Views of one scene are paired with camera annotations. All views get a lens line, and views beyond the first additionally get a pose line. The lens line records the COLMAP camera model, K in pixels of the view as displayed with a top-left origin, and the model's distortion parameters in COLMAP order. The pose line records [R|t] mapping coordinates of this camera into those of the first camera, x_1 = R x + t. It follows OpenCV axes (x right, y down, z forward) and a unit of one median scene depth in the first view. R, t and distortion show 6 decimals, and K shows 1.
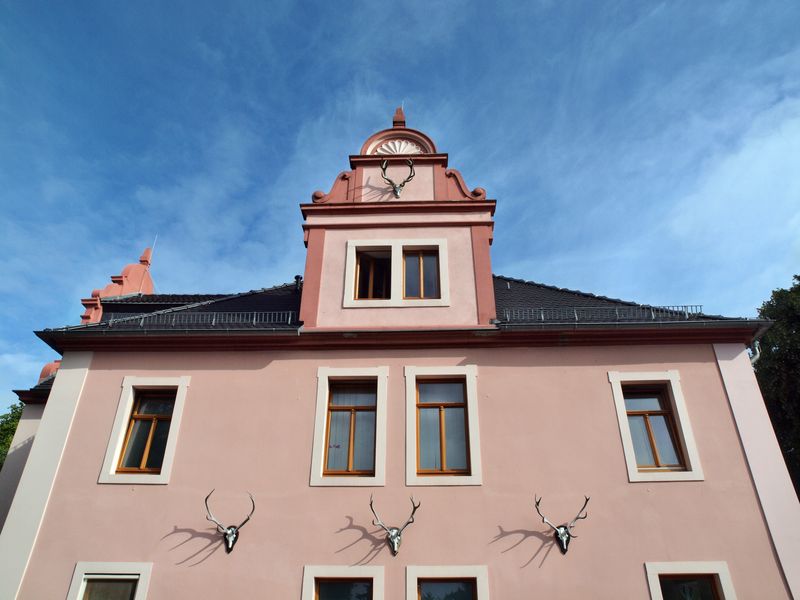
lens RADIAL K [[555.2, 0, 400.0], [0, 555.2, 300.0], [0, 0, 1]] dist [-0.142429, 0.100295]
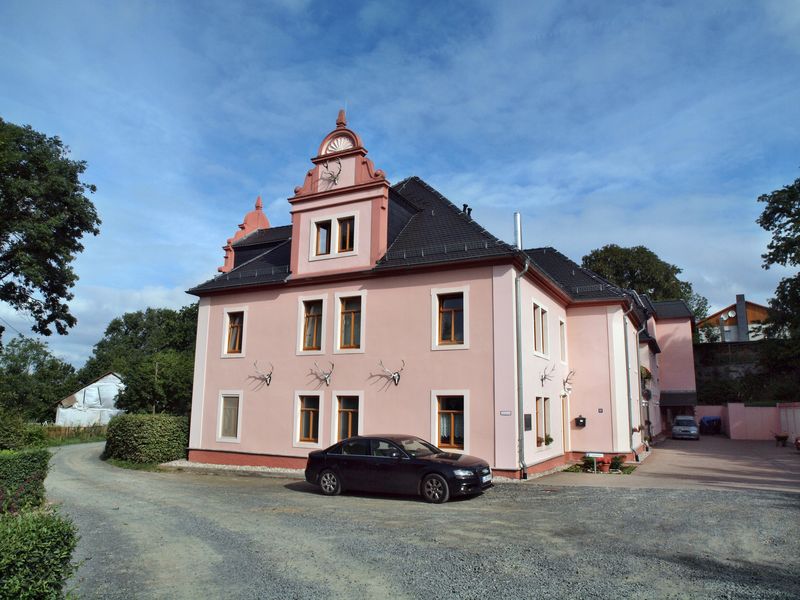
lens RADIAL K [[555.2, 0, 400.0], [0, 555.2, 300.0], [0, 0, 1]] dist [-0.142429, 0.100295]
pose [[0.907175, -0.074200, -0.414160, 0.936095], [0.208011, 0.934715, 0.288166, -0.336610], [0.365740, -0.347567, 0.863384, -0.540772]]
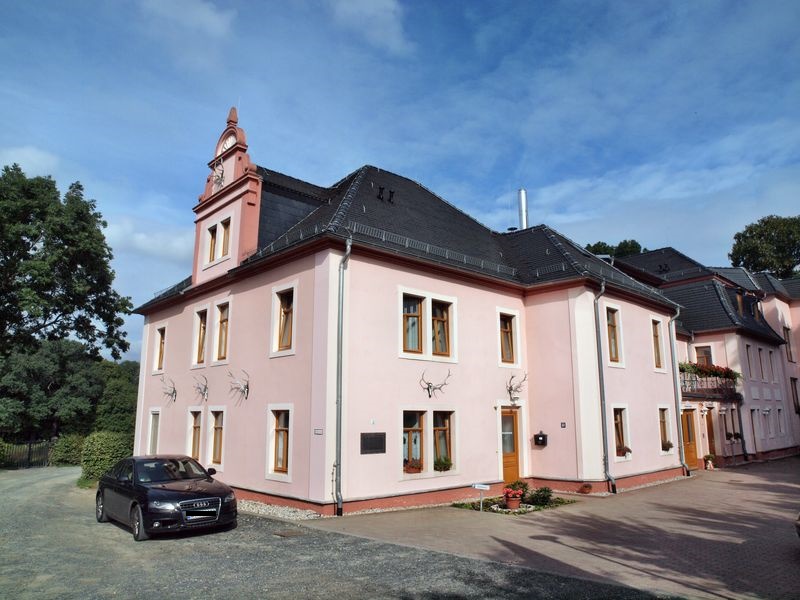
lens RADIAL K [[555.2, 0, 400.0], [0, 555.2, 300.0], [0, 0, 1]] dist [-0.142429, 0.100295]
pose [[0.722458, -0.151600, -0.674590, 1.526104], [0.358748, 0.916248, 0.178296, 0.016423], [0.591063, -0.370819, 0.716337, 0.080990]]
